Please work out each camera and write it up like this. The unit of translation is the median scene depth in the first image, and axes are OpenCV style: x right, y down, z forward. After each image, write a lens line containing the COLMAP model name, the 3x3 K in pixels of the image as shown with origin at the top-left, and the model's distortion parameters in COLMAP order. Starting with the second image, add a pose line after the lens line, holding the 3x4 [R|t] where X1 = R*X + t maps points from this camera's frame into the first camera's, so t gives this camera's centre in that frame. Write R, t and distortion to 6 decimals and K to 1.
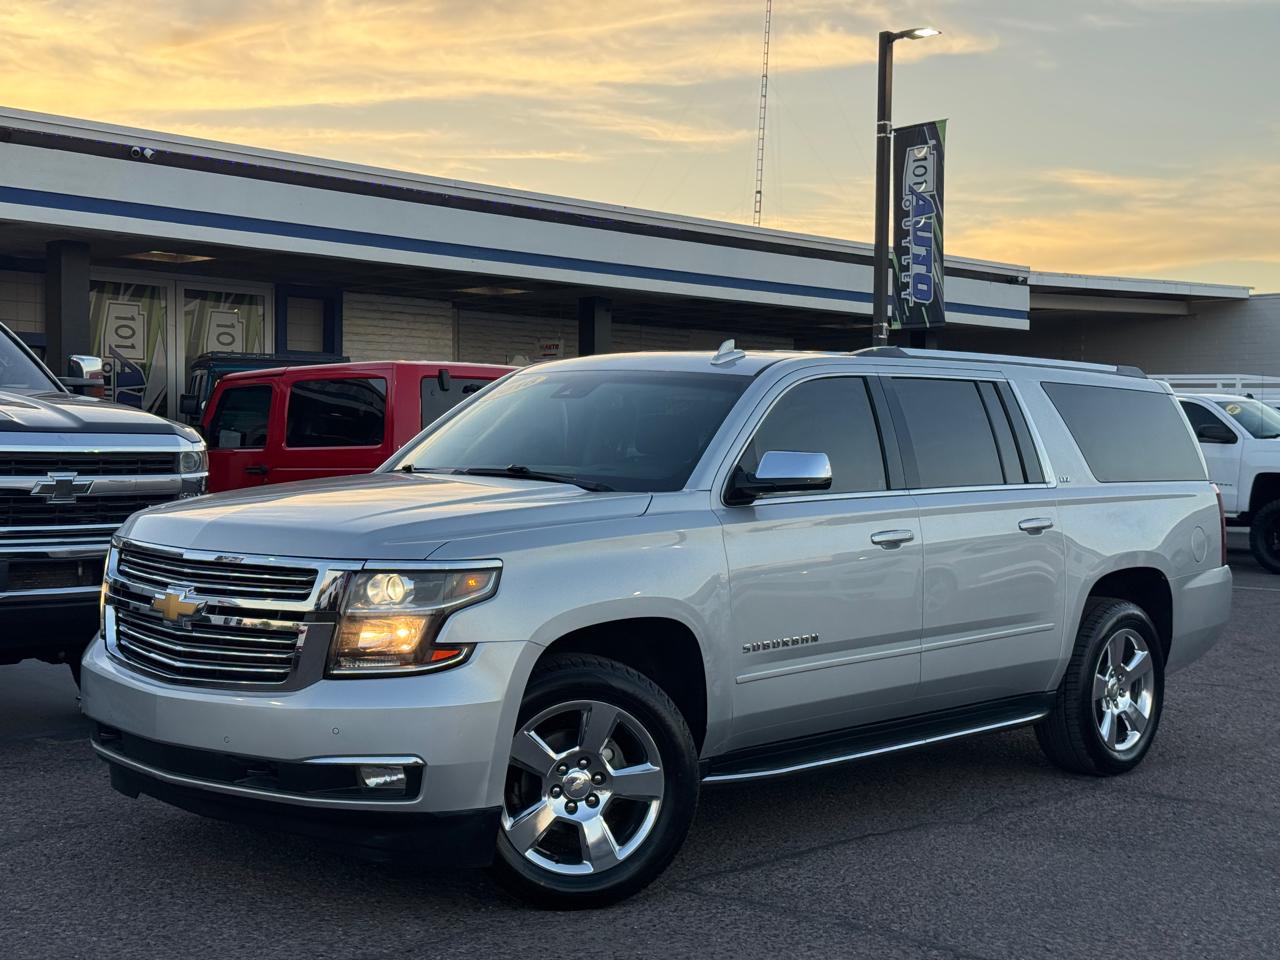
lens RADIAL K [[1855.0, 0, 648.3], [0, 1855.0, 485.8], [0, 0, 1]] dist [0.105012, 0.000000]
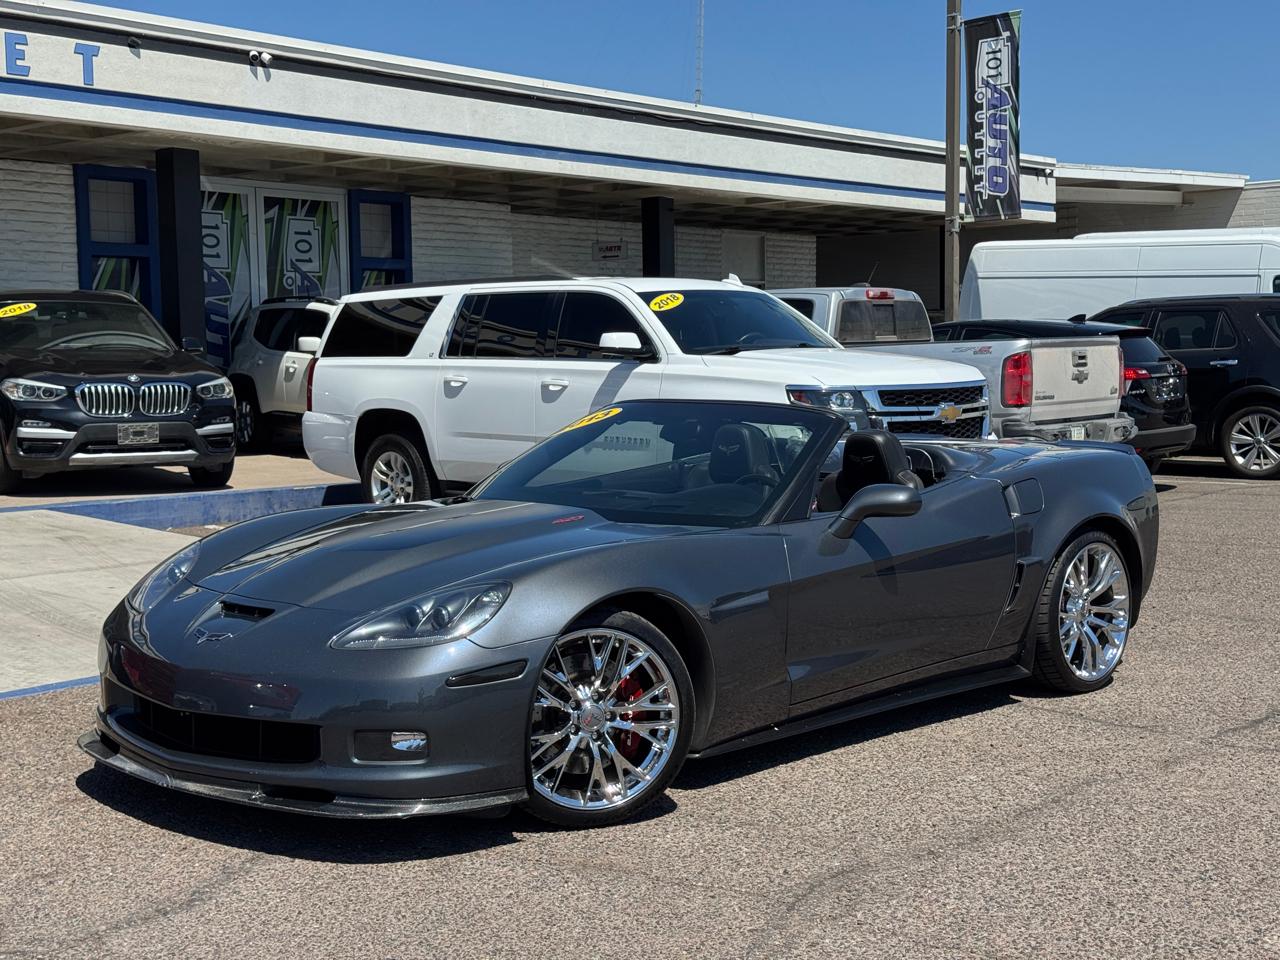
lens RADIAL K [[1855.0, 0, 636.0], [0, 1855.0, 490.2], [0, 0, 1]] dist [0.105012, 0.000000]
pose [[0.998323, -0.027318, 0.051040, -0.103684], [0.024586, 0.998270, 0.053410, 0.002352], [-0.052410, -0.052066, 0.997267, -0.008613]]
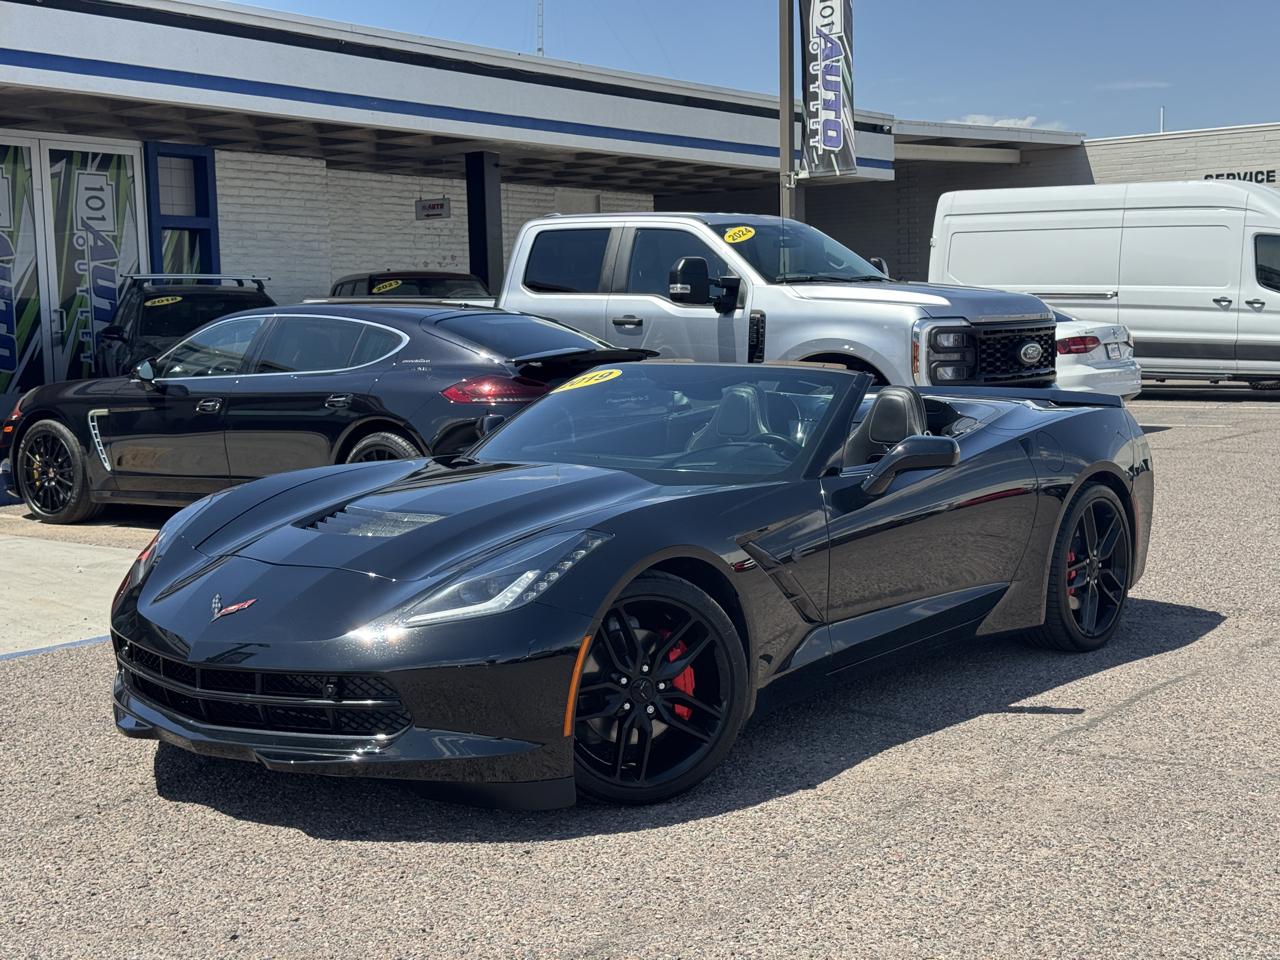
lens RADIAL K [[1855.0, 0, 653.8], [0, 1855.0, 492.7], [0, 0, 1]] dist [0.105012, 0.000000]
pose [[0.989608, -0.045758, 0.136320, -0.086294], [0.035562, 0.996450, 0.076313, 0.002847], [-0.139328, -0.070672, 0.987721, 0.034272]]
